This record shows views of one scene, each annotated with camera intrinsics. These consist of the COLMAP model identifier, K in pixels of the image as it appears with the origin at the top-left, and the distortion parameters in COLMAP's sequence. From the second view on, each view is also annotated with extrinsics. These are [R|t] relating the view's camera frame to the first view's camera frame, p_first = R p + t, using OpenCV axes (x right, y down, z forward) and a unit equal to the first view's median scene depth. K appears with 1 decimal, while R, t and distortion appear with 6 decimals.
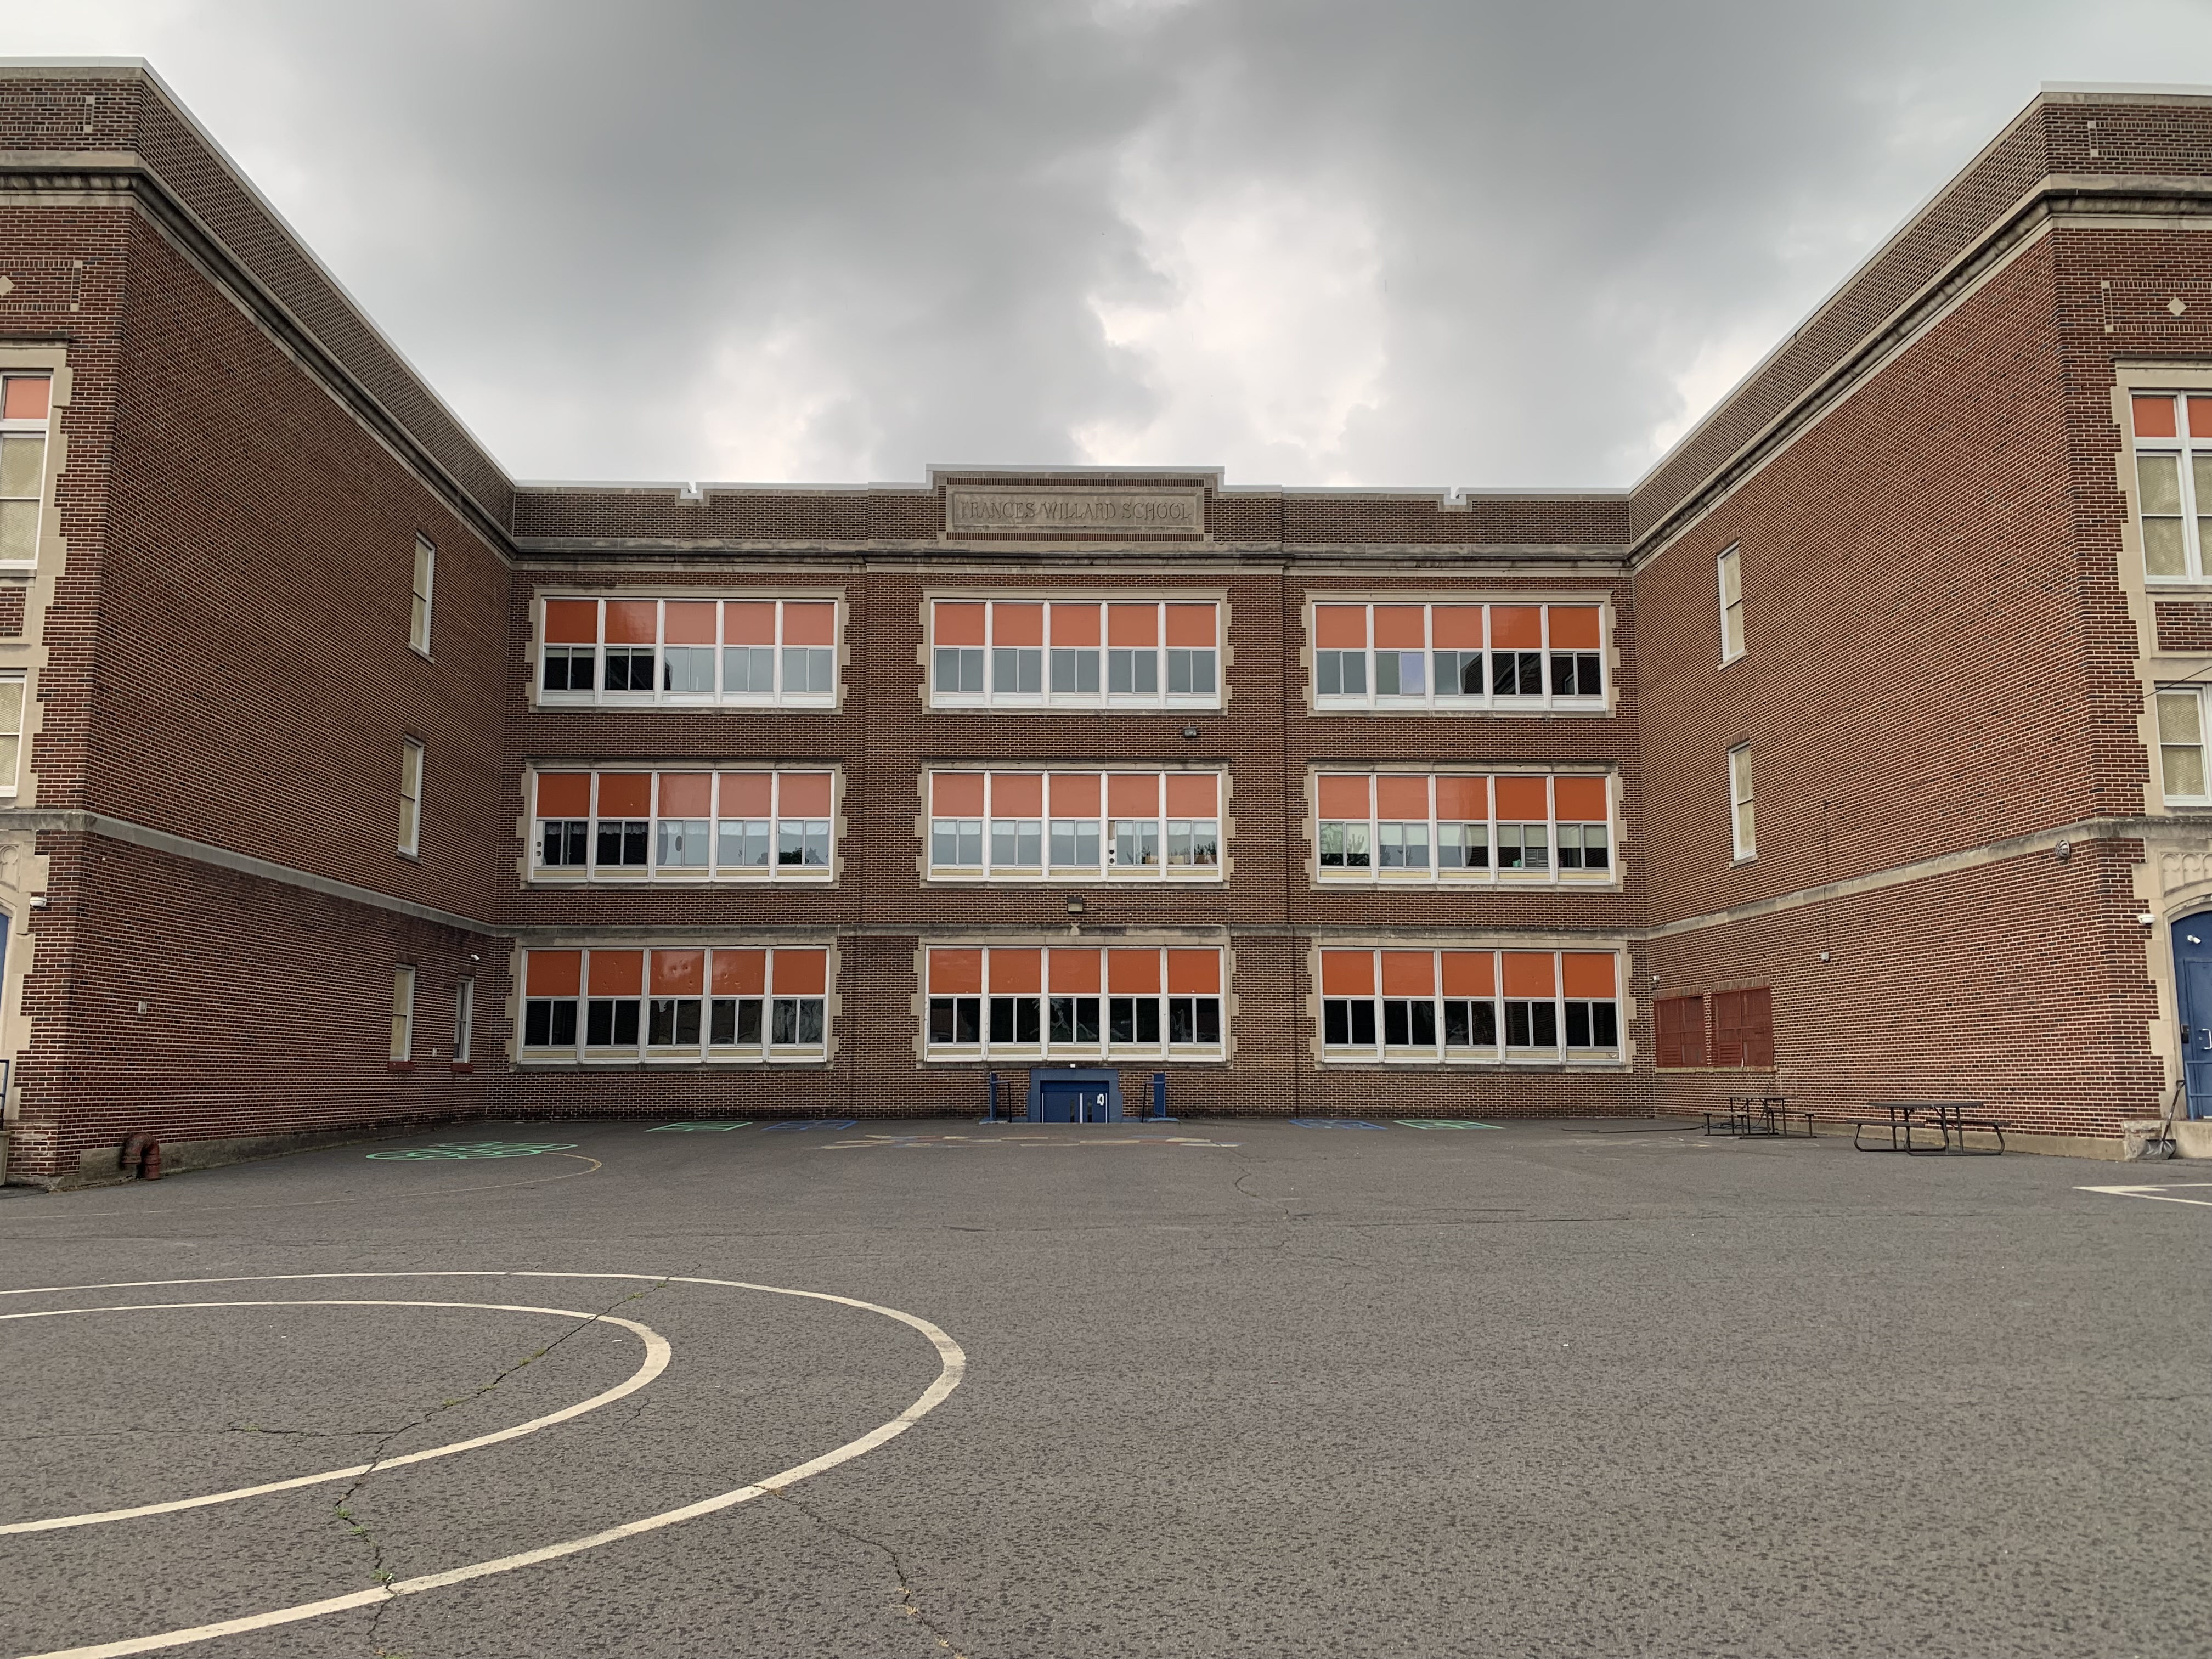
lens RADIAL K [[1699.5, 0, 1063.5], [0, 1699.5, 828.7], [0, 0, 1]] dist [0.052707, -0.007574]
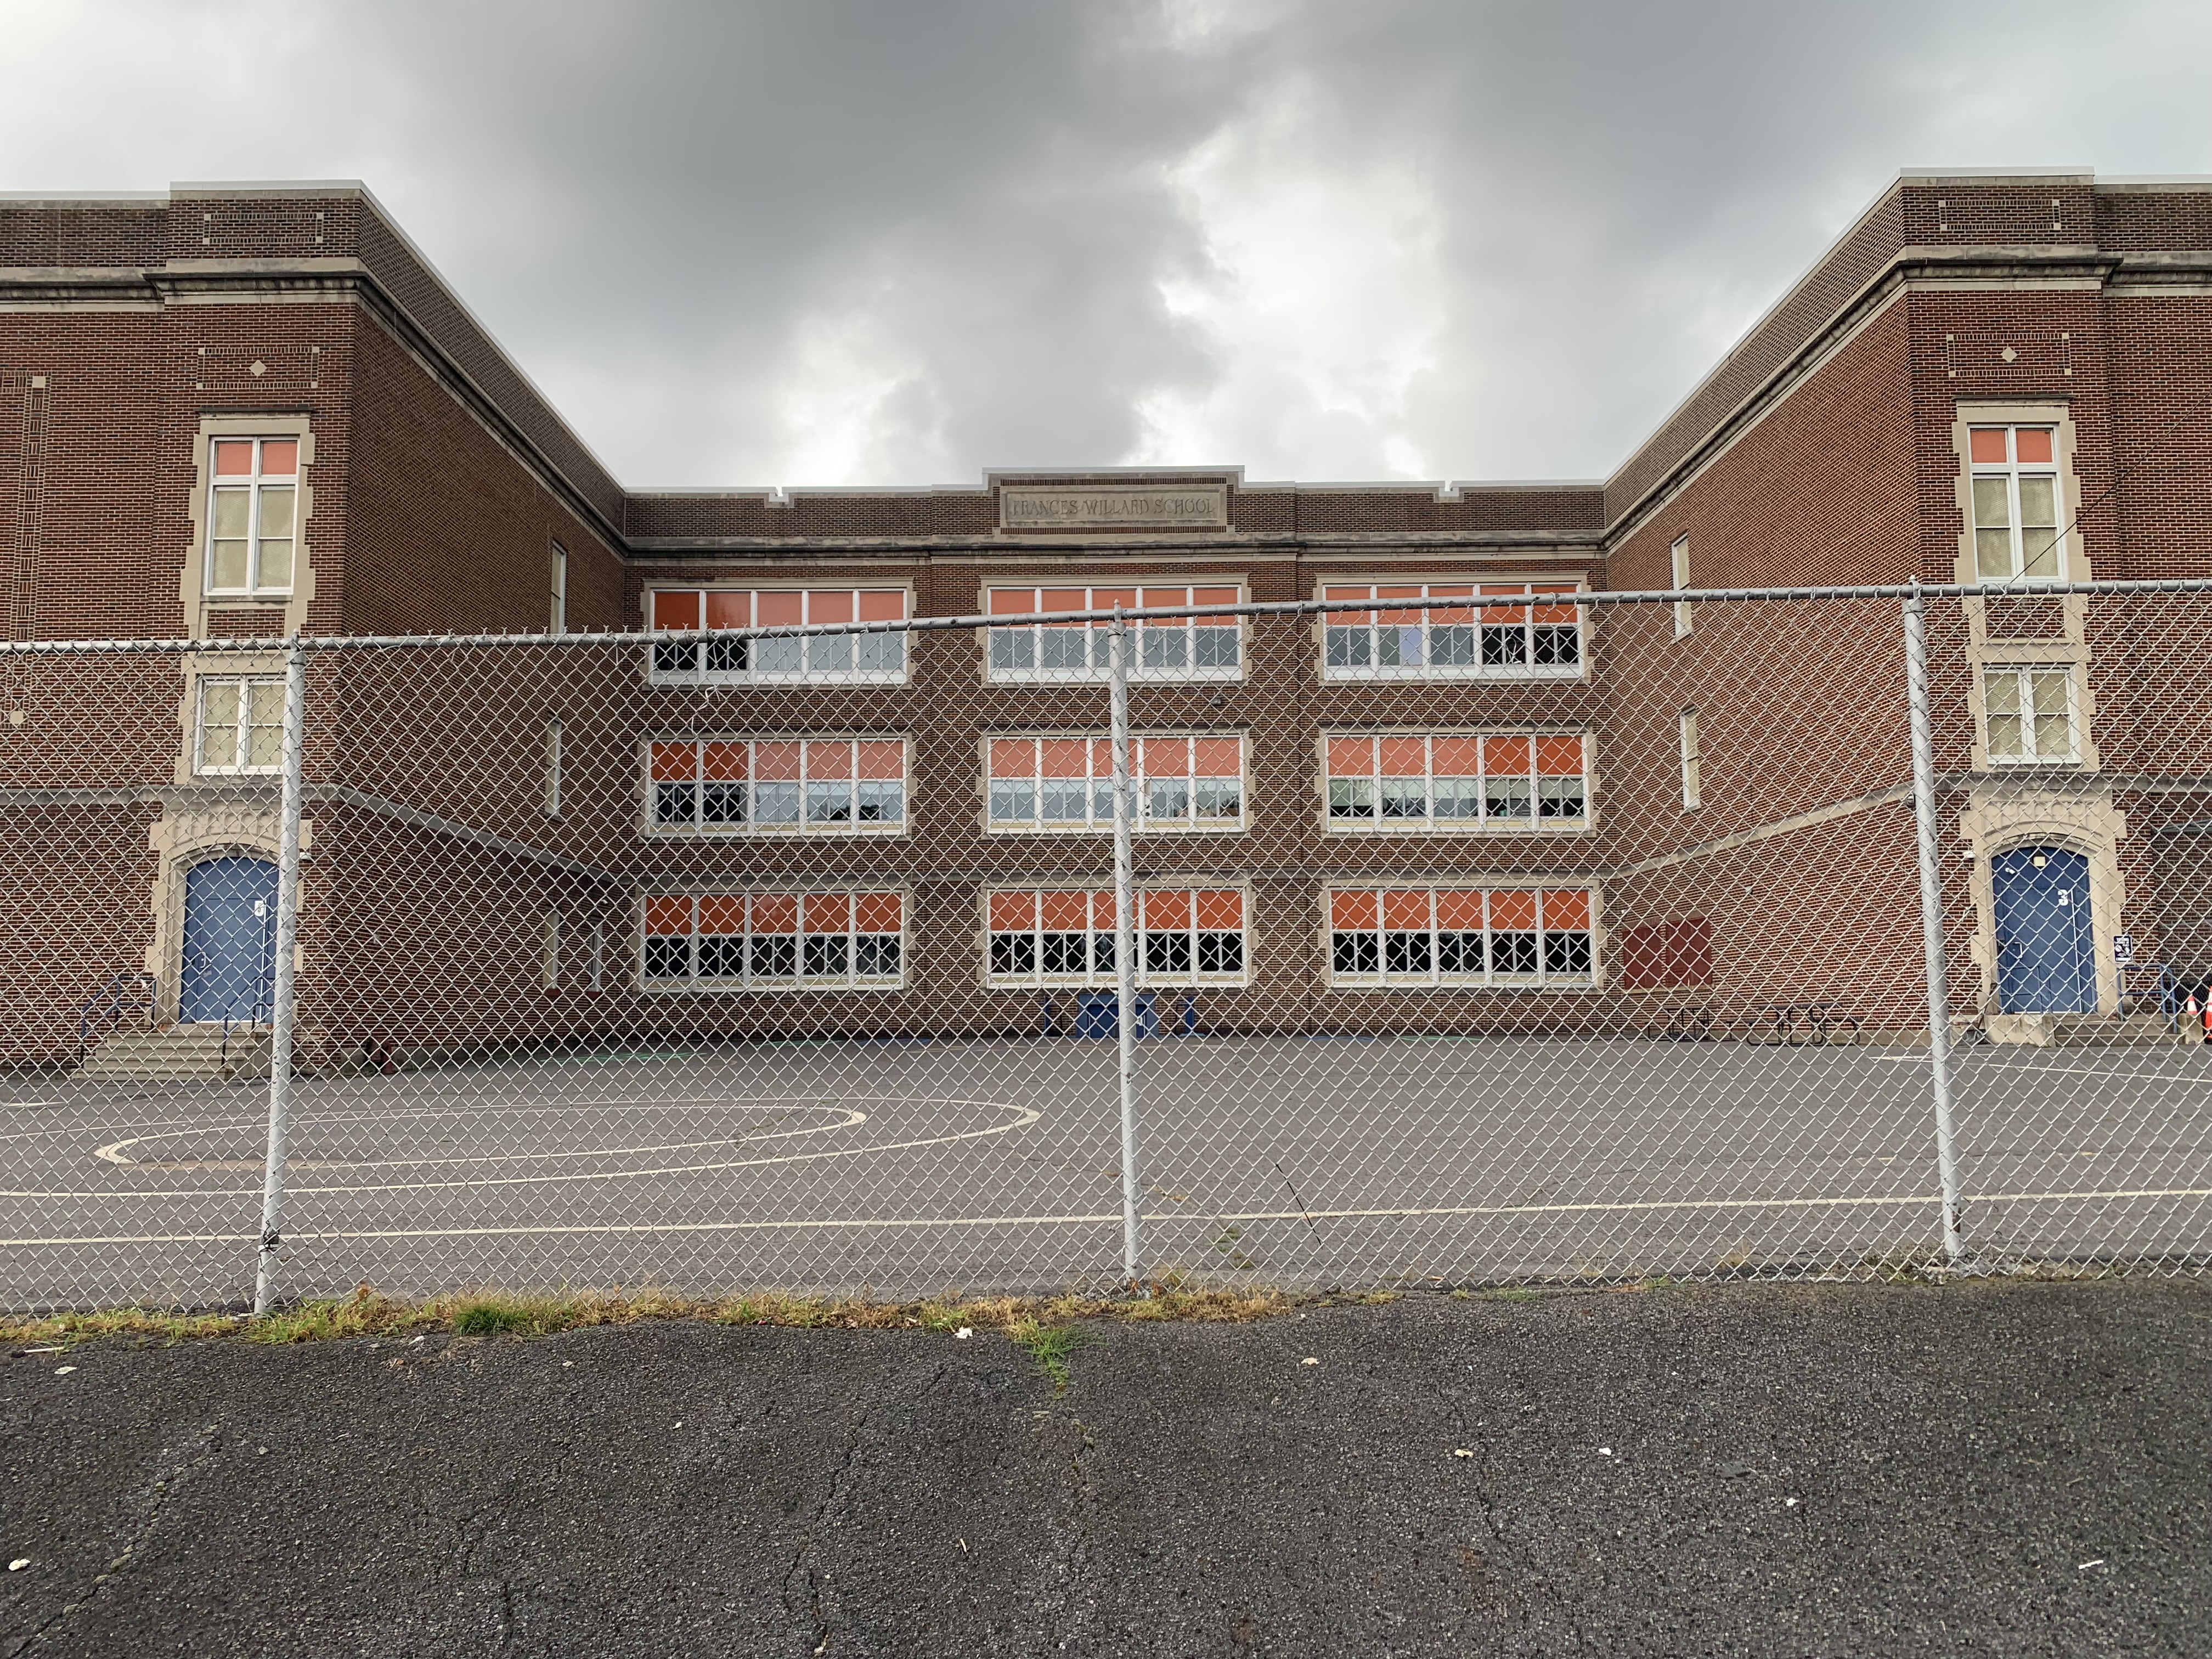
lens RADIAL K [[1701.1, 0, 1067.9], [0, 1701.1, 831.4], [0, 0, 1]] dist [0.064943, -0.009625]
pose [[0.999622, -0.009179, -0.025925, 0.004327], [0.009989, 0.999460, 0.031317, -0.005992], [0.025624, -0.031564, 0.999173, -0.151640]]
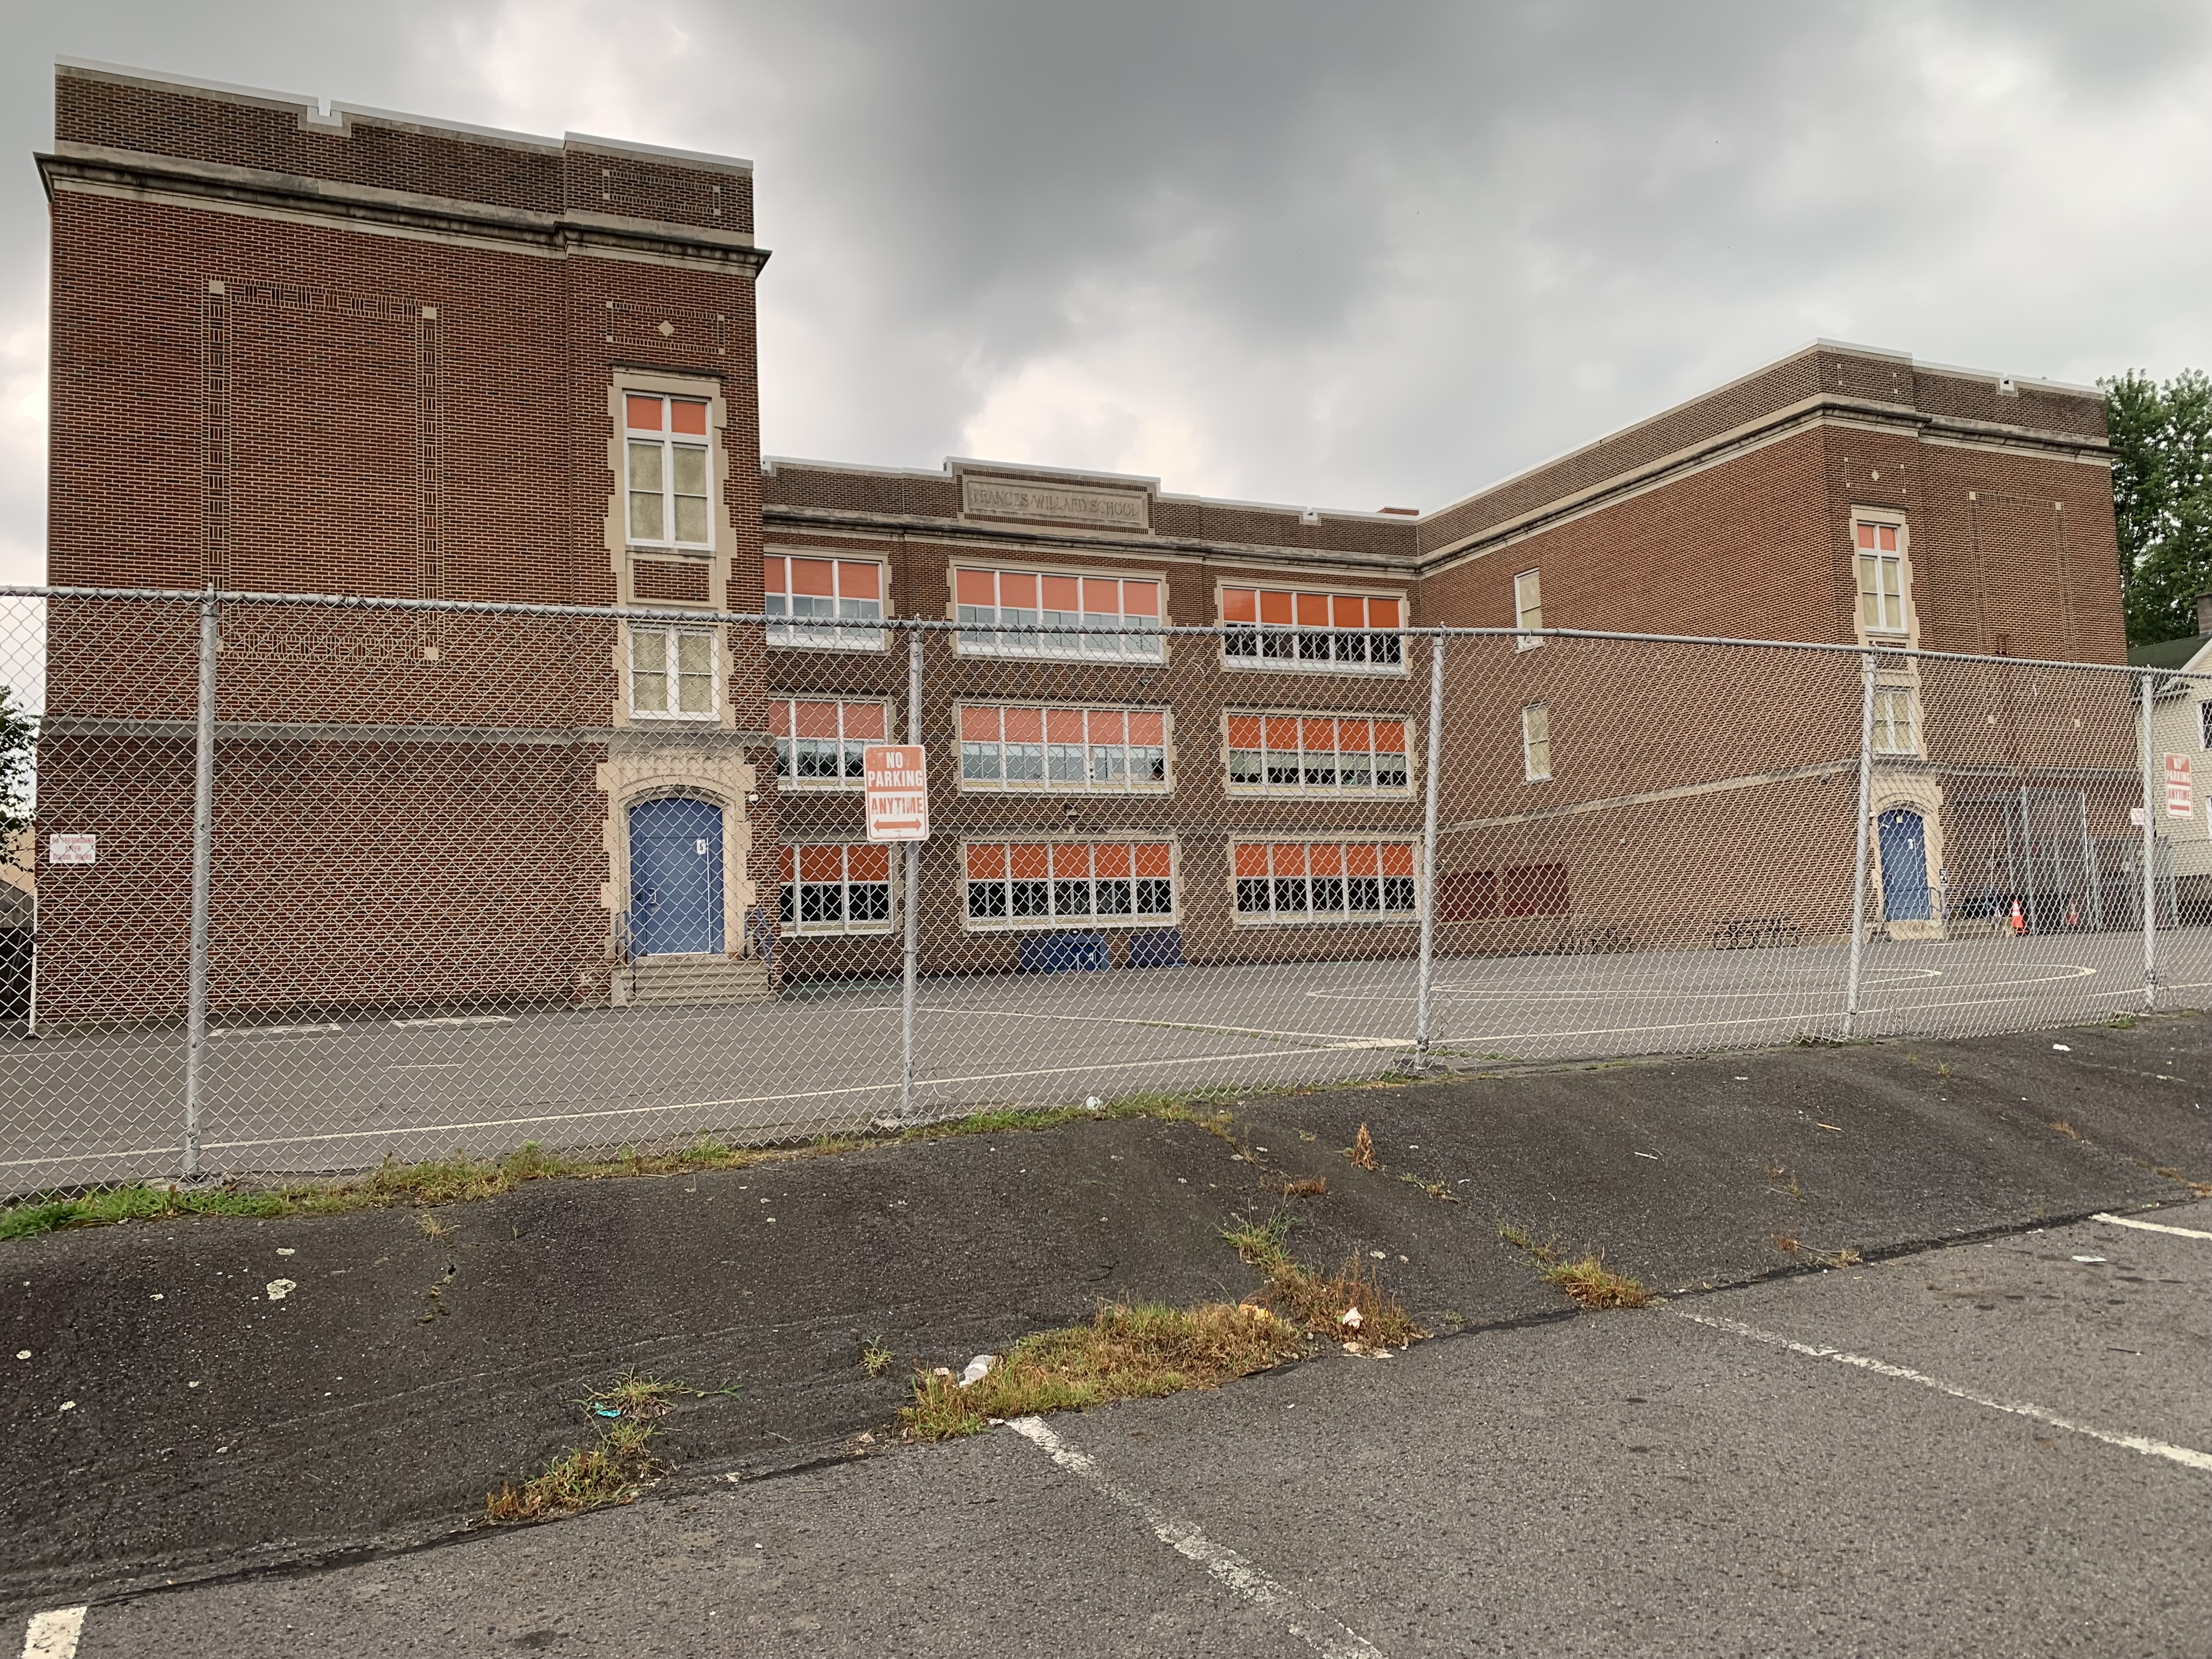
lens RADIAL K [[1701.1, 0, 1067.9], [0, 1701.1, 831.4], [0, 0, 1]] dist [0.064943, -0.009625]
pose [[0.916810, -0.001340, 0.399322, -0.513180], [-0.018544, 0.998773, 0.045929, 0.001012], [-0.398893, -0.049513, 0.915660, -0.197123]]
